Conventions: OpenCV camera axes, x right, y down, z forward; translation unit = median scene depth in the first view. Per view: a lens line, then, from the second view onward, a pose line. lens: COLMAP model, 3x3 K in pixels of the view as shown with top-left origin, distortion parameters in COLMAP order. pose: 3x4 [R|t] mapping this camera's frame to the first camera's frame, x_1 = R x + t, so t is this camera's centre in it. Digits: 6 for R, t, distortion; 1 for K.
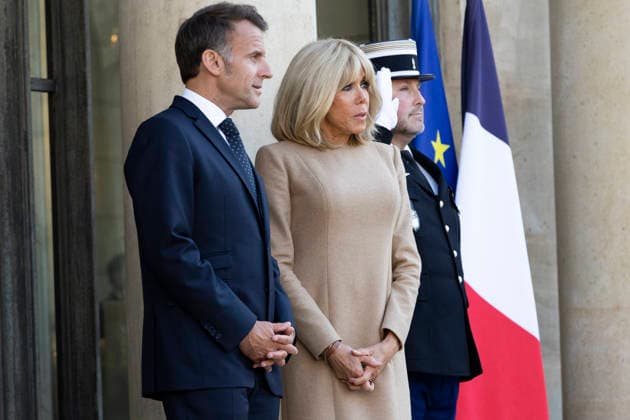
lens RADIAL K [[3496.8, 0, 315.0], [0, 3496.8, 210.0], [0, 0, 1]] dist [0.183744, -18.790604]
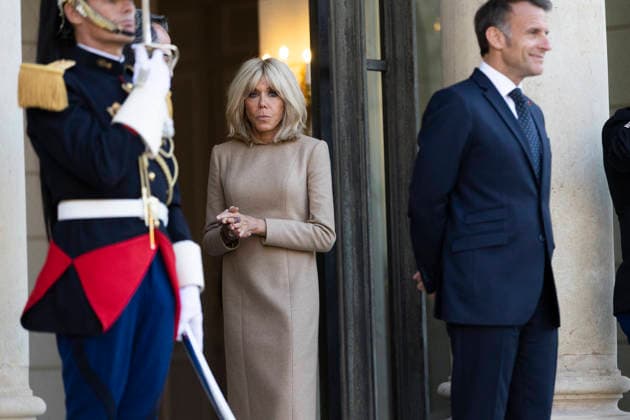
lens RADIAL K [[3330.3, 0, 315.0], [0, 3330.3, 210.0], [0, 0, 1]] dist [0.072136, -10.691562]
pose [[0.996192, -0.000473, -0.087190, 0.000639], [0.001113, 0.999973, 0.007299, 0.005586], [0.087184, -0.007368, 0.996165, -0.140766]]
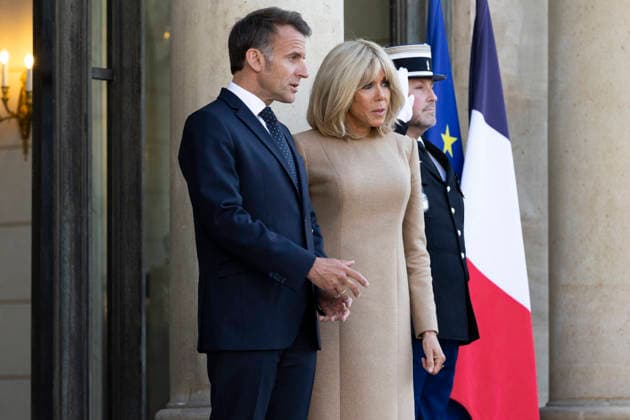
lens RADIAL K [[3330.3, 0, 315.0], [0, 3330.3, 210.0], [0, 0, 1]] dist [0.072136, -10.691562]
pose [[0.999495, 0.031536, -0.003875, -0.002925], [-0.031521, 0.999496, 0.003880, 0.002227], [0.003995, -0.003756, 0.999985, -0.086512]]
